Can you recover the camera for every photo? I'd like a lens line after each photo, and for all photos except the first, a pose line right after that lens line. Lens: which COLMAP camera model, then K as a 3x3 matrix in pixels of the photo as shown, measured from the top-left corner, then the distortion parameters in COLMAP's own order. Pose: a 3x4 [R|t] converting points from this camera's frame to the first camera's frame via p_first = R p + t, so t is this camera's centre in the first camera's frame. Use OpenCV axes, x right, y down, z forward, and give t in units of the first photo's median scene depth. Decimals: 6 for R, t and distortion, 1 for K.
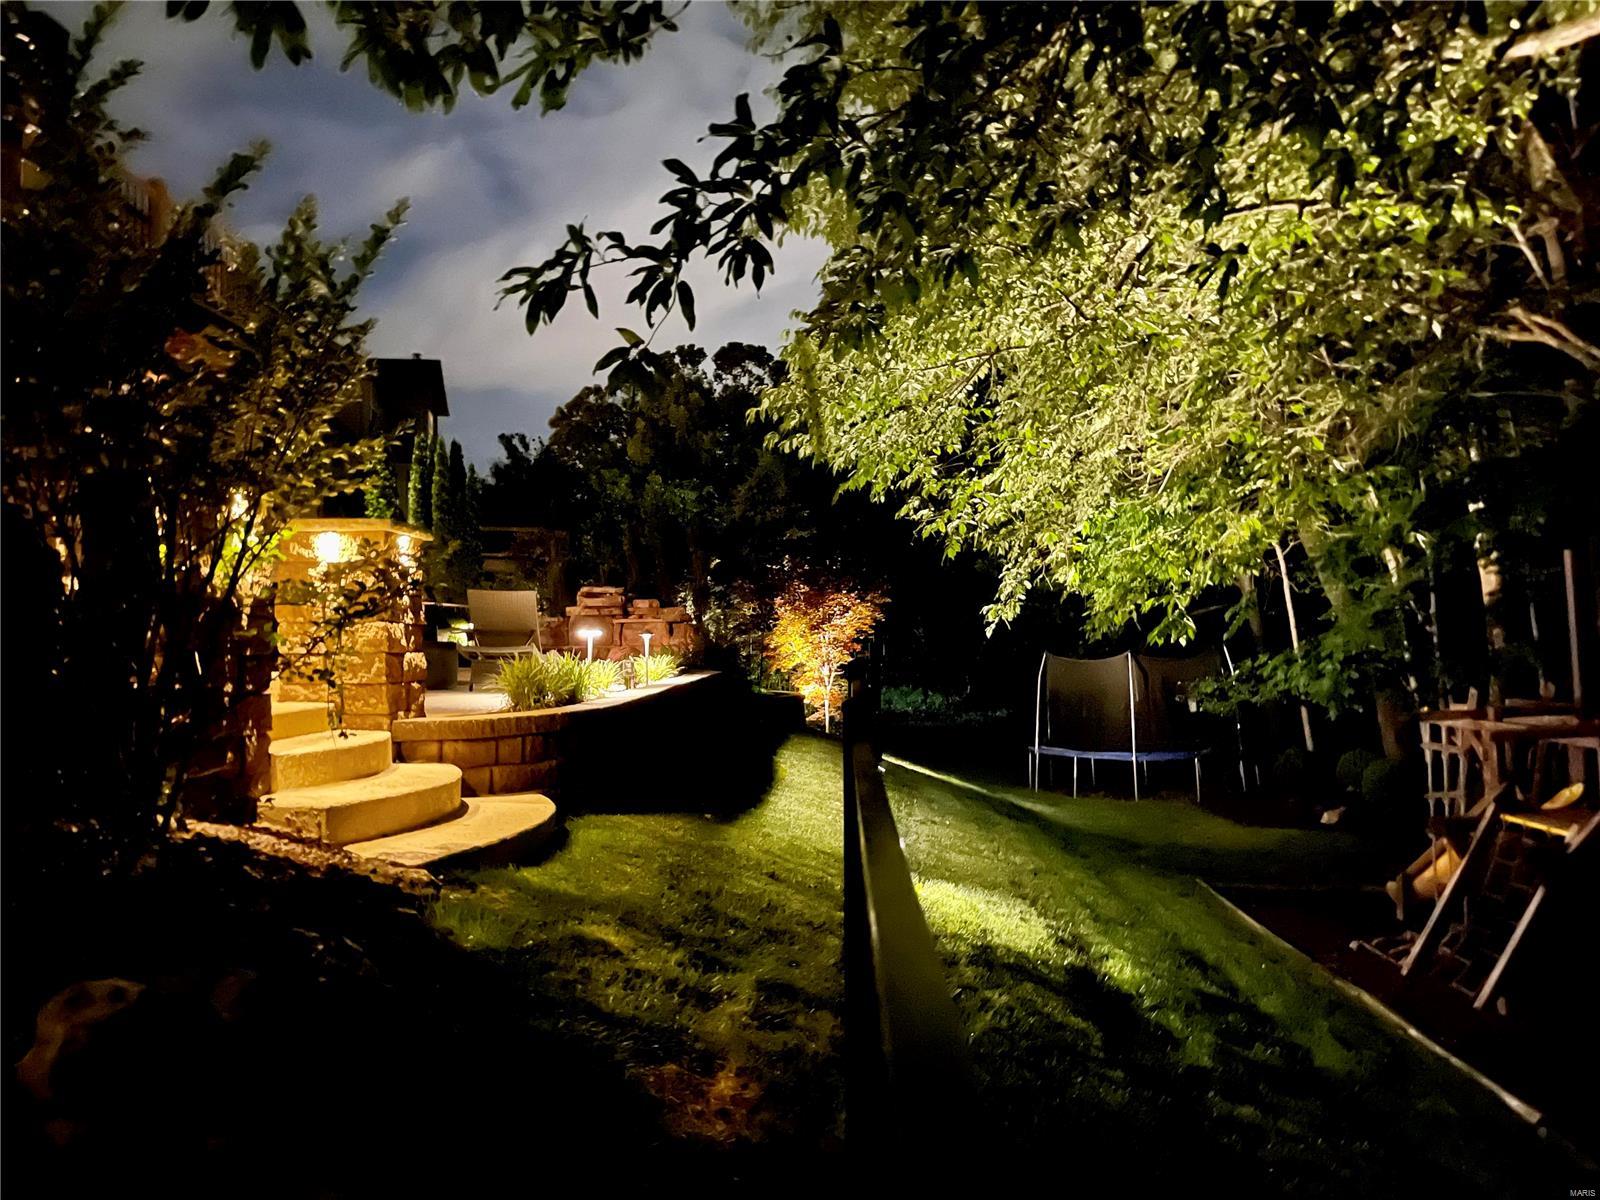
lens RADIAL K [[1206.2, 0, 803.6], [0, 1206.2, 595.5], [0, 0, 1]] dist [0.059302, -0.065816]
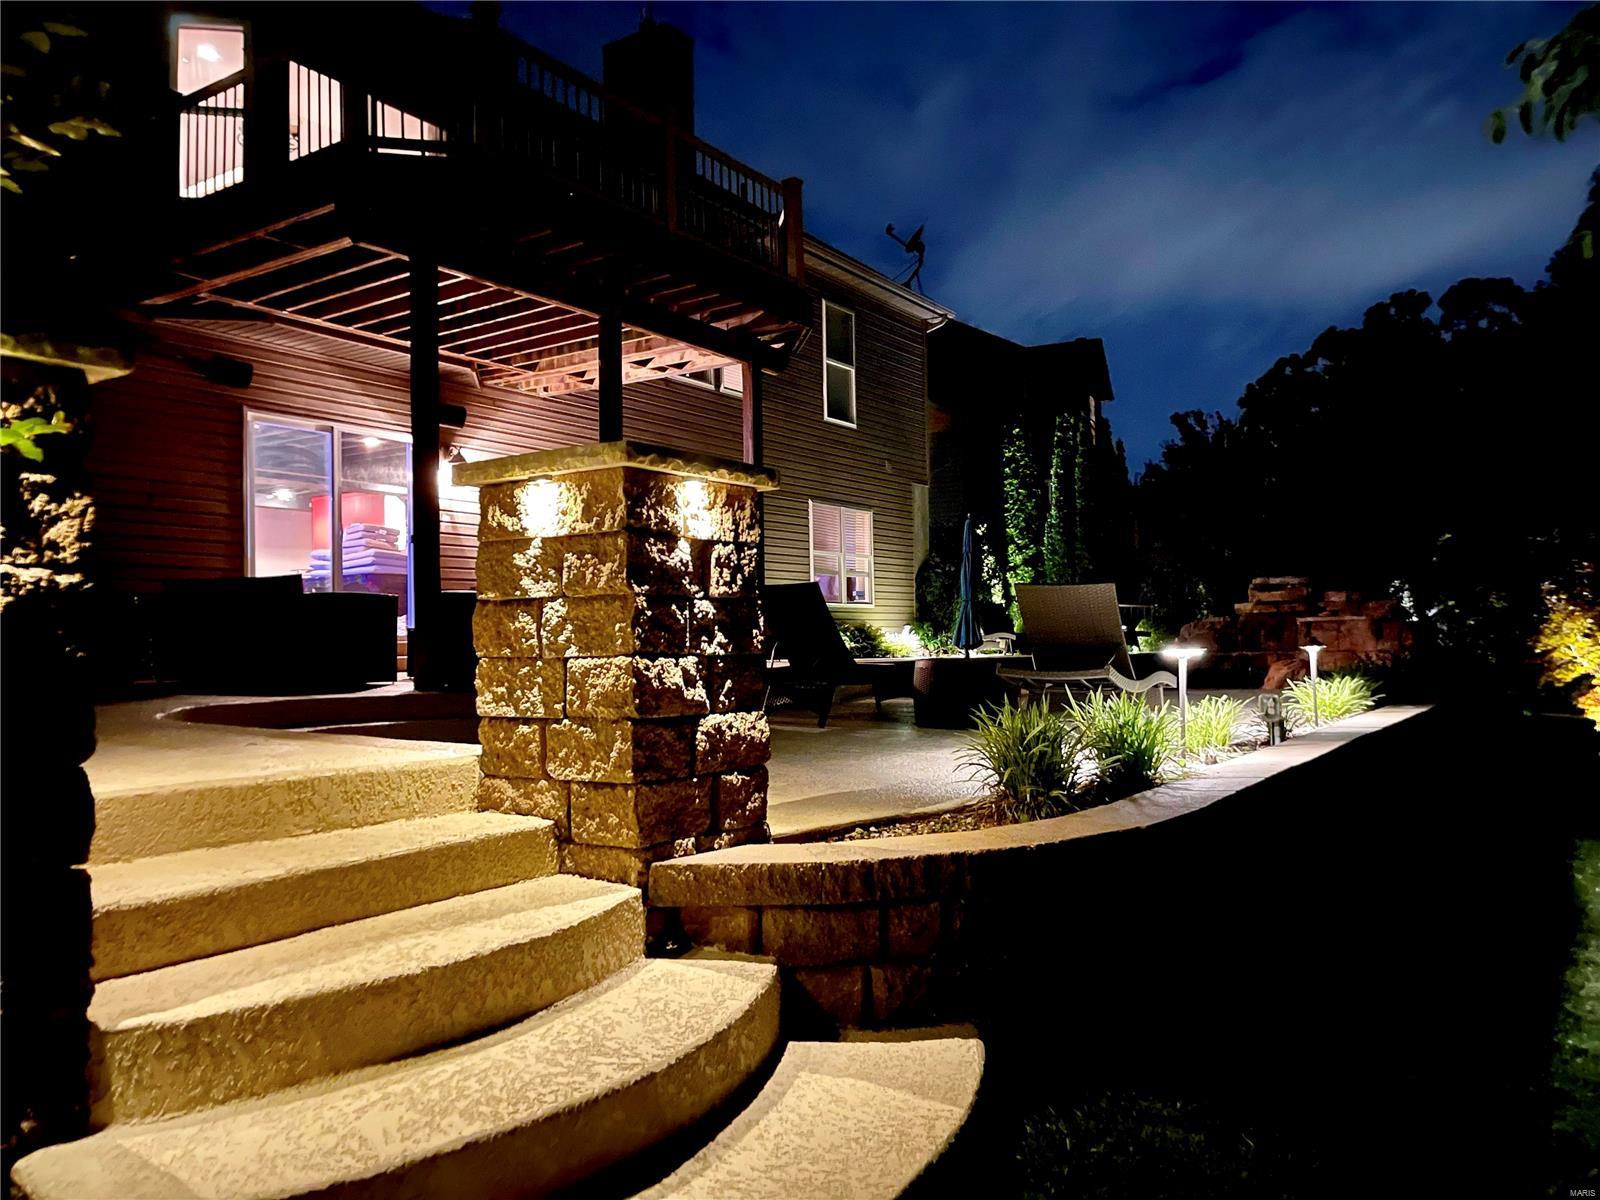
lens RADIAL K [[1208.2, 0, 800.0], [0, 1208.2, 600.0], [0, 0, 1]] dist [0.058887, -0.062506]
pose [[0.844862, -0.028927, -0.534201, -0.032074], [0.031977, 0.999482, -0.003549, 0.003399], [0.534027, -0.014084, 0.845350, 0.656921]]
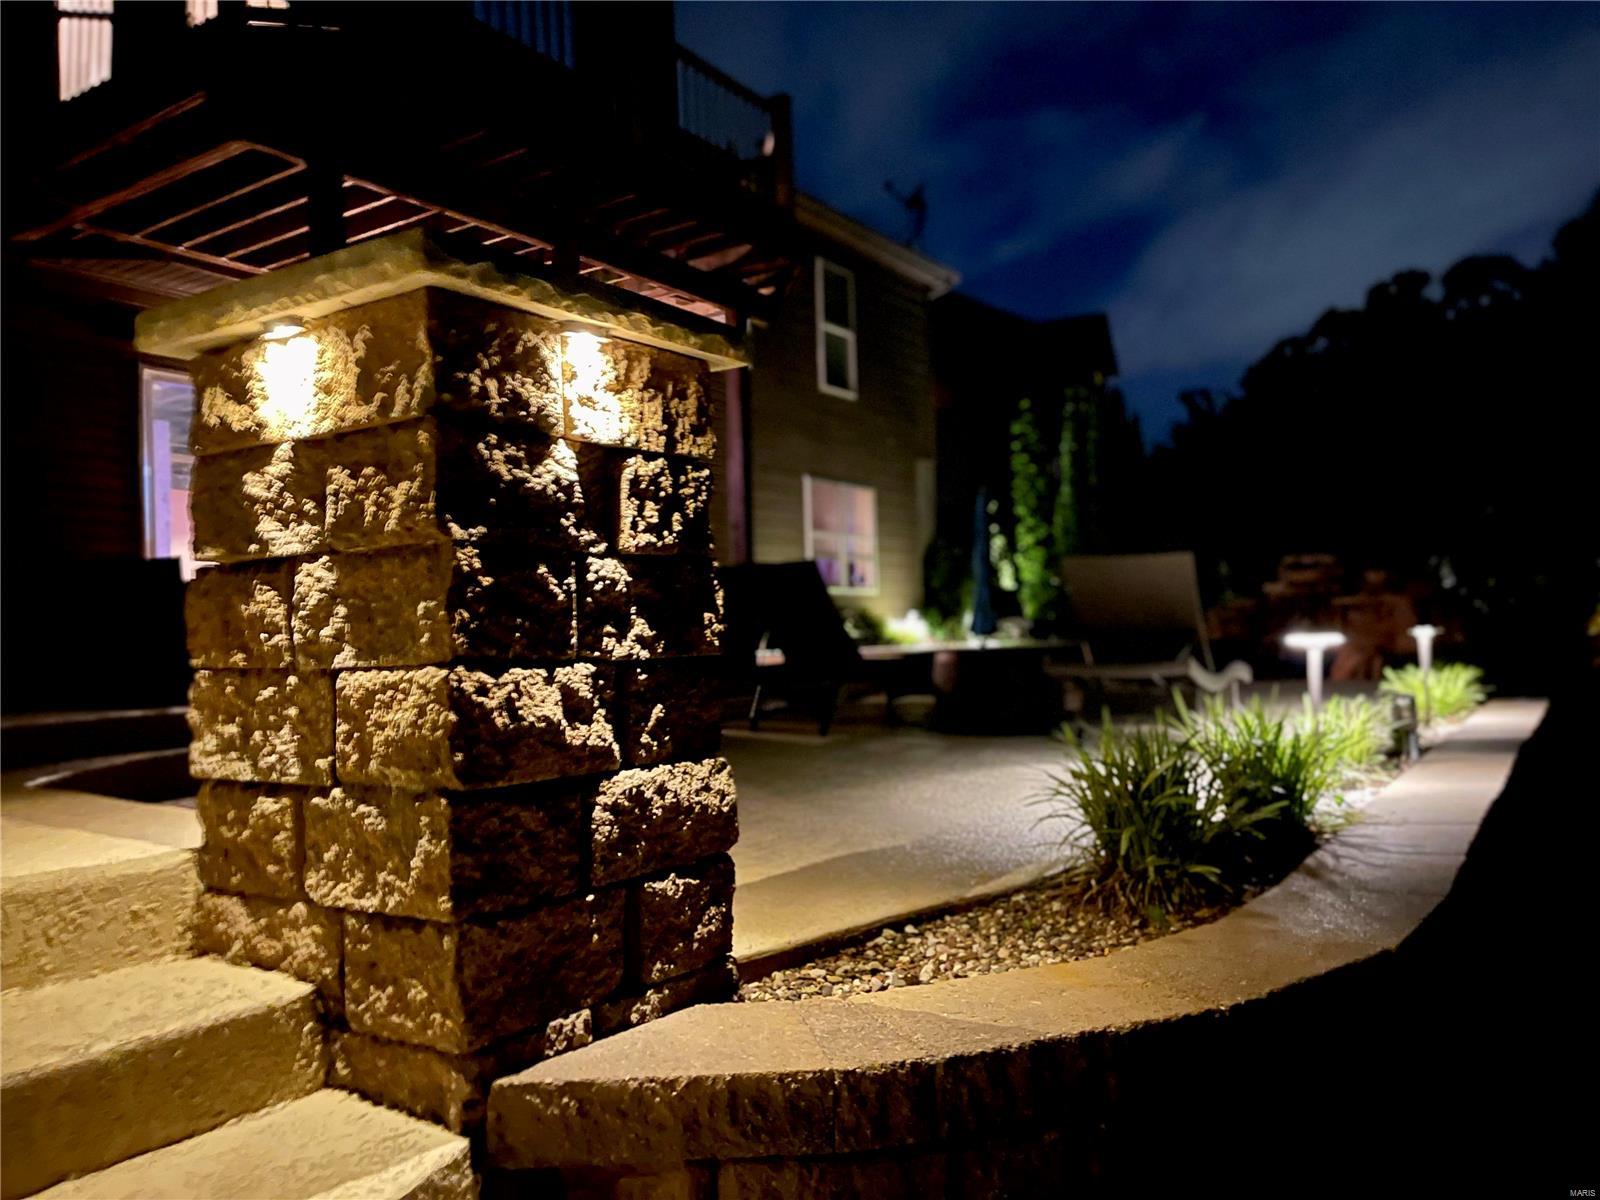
lens RADIAL K [[1209.5, 0, 804.2], [0, 1209.5, 604.2], [0, 0, 1]] dist [0.012971, 0.002330]
pose [[0.847215, -0.032485, -0.530256, -0.163940], [0.043851, 0.998999, 0.008861, 0.010783], [0.529437, -0.030759, 0.847791, 0.870233]]
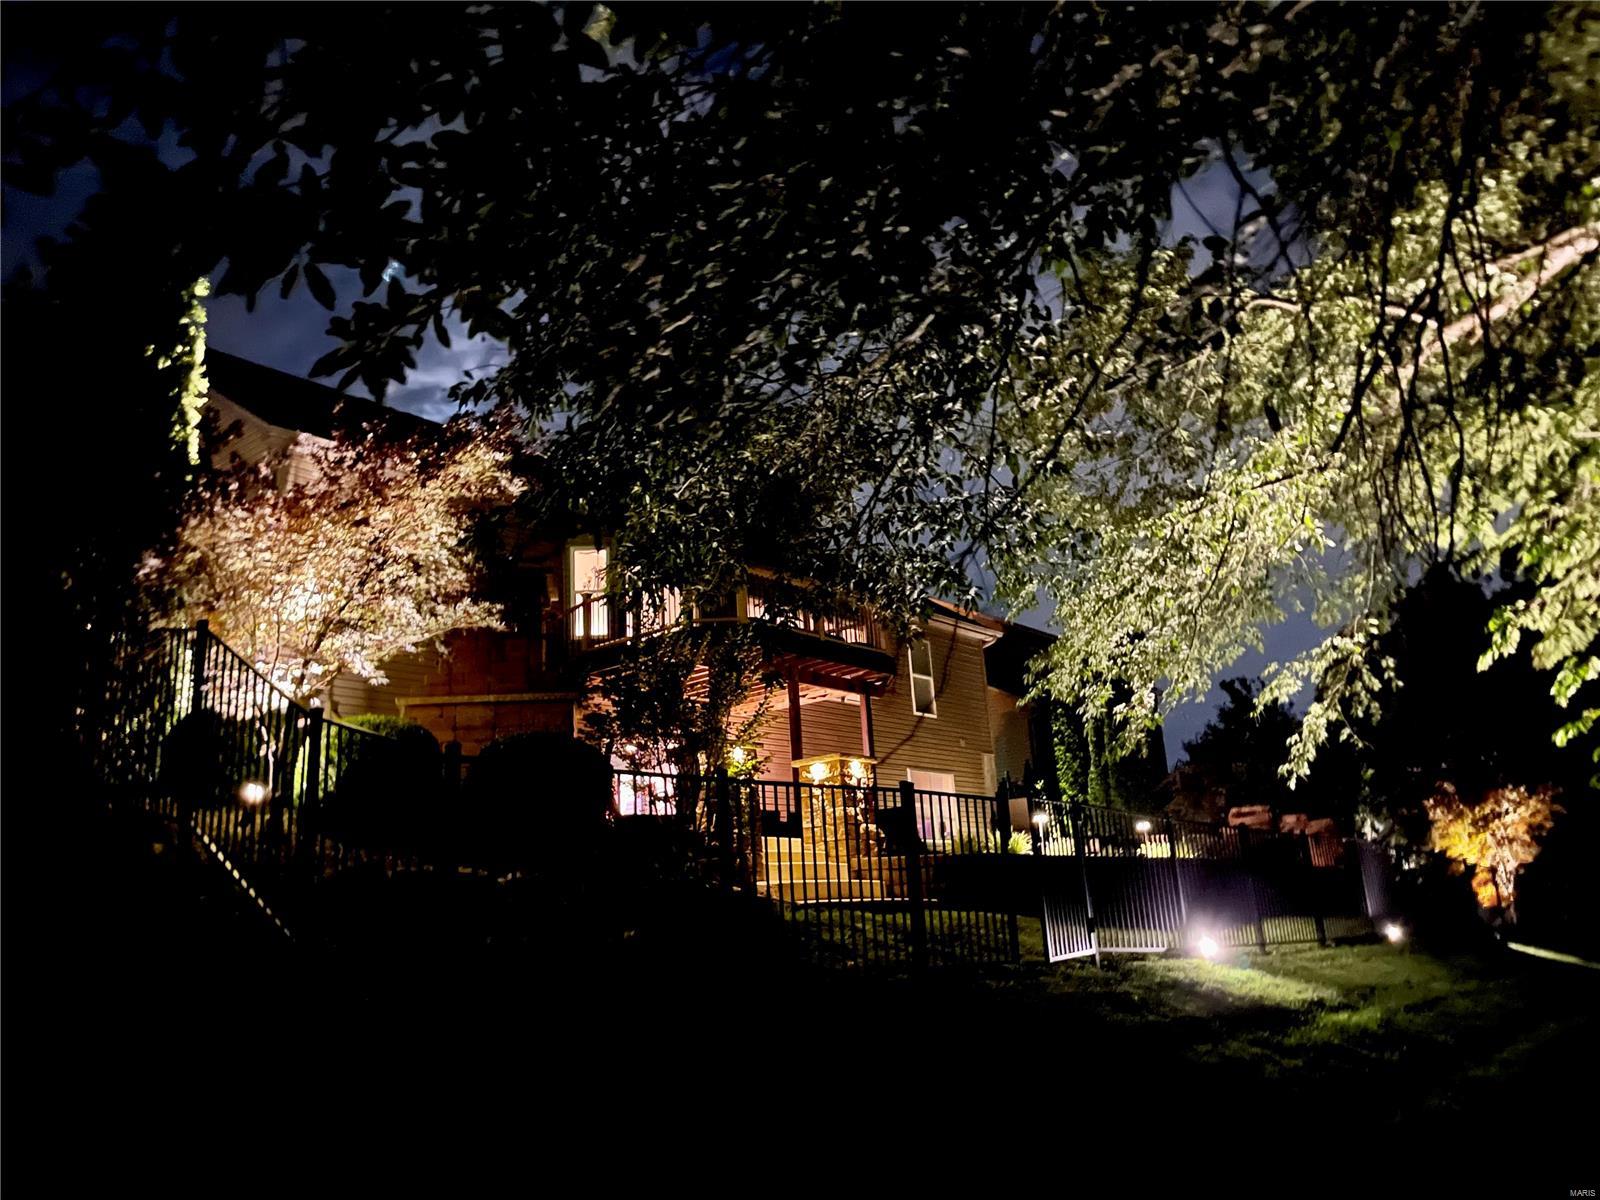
lens RADIAL K [[1208.2, 0, 800.0], [0, 1208.2, 600.0], [0, 0, 1]] dist [0.058887, -0.062506]
pose [[0.785902, -0.205819, -0.583092, 0.828199], [0.080452, 0.968998, -0.233602, 0.153892], [0.613095, 0.136678, 0.778096, -0.615689]]
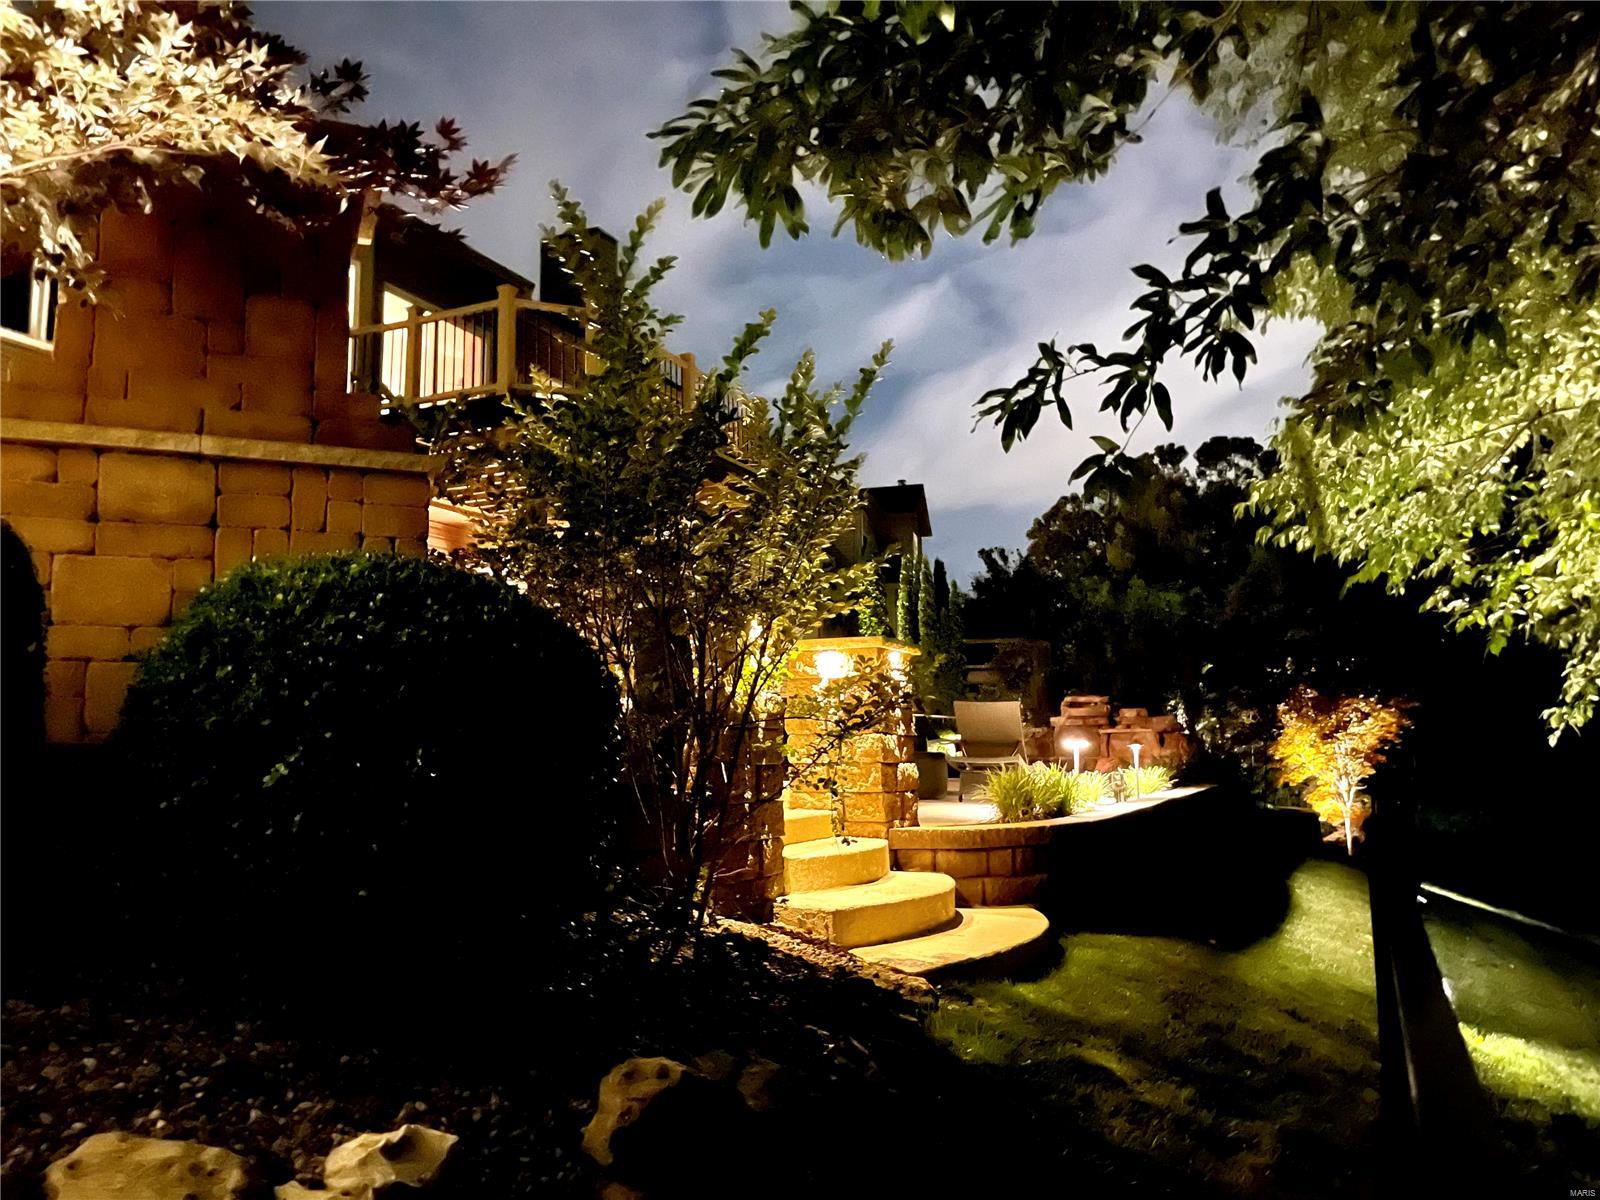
lens RADIAL K [[1208.2, 0, 800.0], [0, 1208.2, 600.0], [0, 0, 1]] dist [0.058887, -0.062506]
pose [[0.922107, -0.052444, -0.383365, 0.001086], [0.018946, 0.995703, -0.090641, -0.000095], [0.386472, 0.076318, 0.919138, -0.004036]]
